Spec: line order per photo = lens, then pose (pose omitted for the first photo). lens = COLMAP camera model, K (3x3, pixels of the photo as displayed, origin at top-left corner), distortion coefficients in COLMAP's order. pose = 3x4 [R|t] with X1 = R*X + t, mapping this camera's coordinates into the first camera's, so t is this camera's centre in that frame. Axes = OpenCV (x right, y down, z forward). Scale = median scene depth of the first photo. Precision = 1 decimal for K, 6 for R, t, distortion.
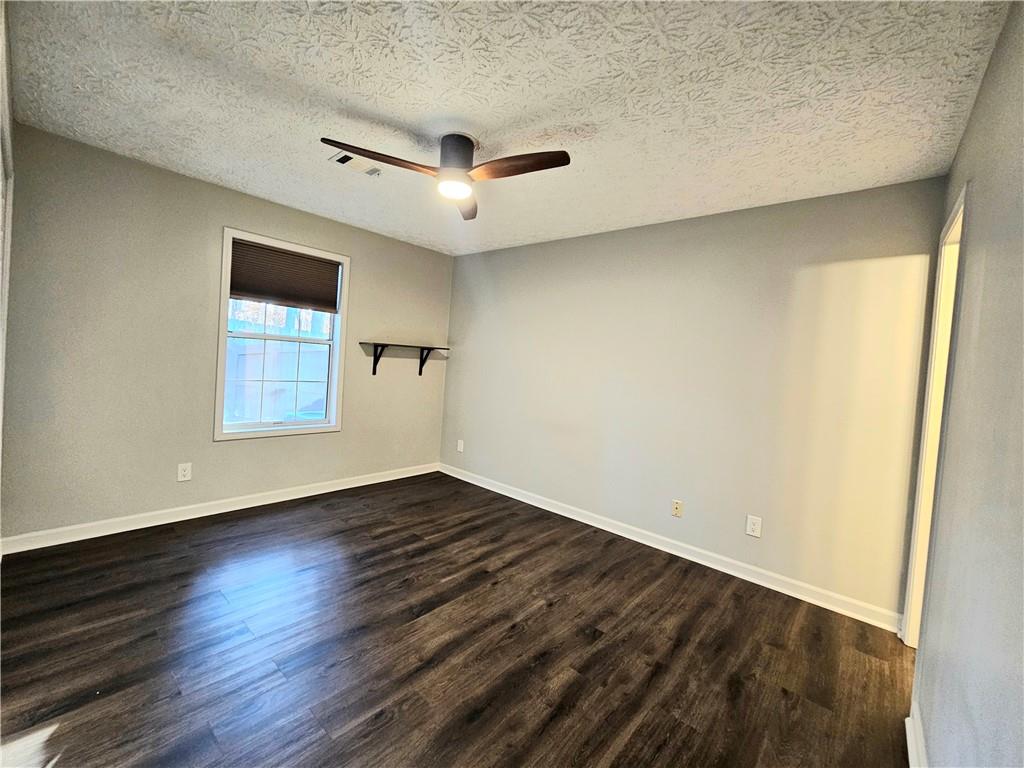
lens RADIAL K [[421.8, 0, 511.0], [0, 421.8, 373.7], [0, 0, 1]] dist [-0.000131, 0.000103]
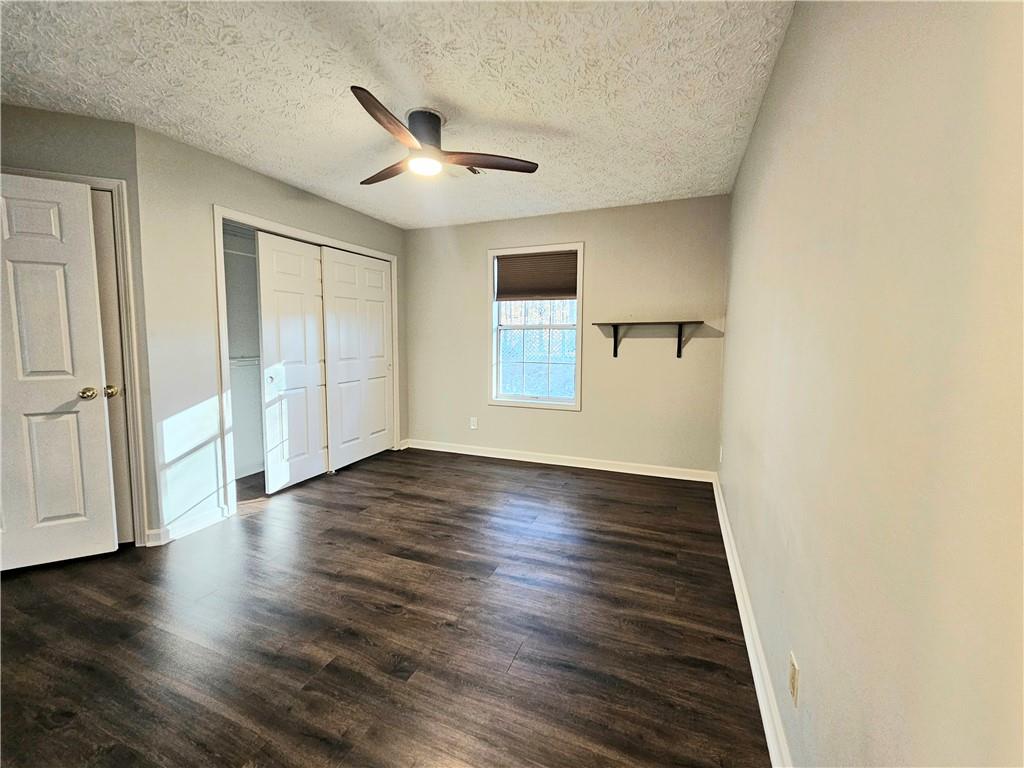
lens RADIAL K [[421.8, 0, 511.0], [0, 421.8, 373.7], [0, 0, 1]] dist [-0.000131, 0.000103]
pose [[0.321704, 0.012470, -0.946758, 0.640694], [-0.006417, 0.999919, 0.010989, 0.039918], [0.946819, 0.002540, 0.321758, 0.609154]]
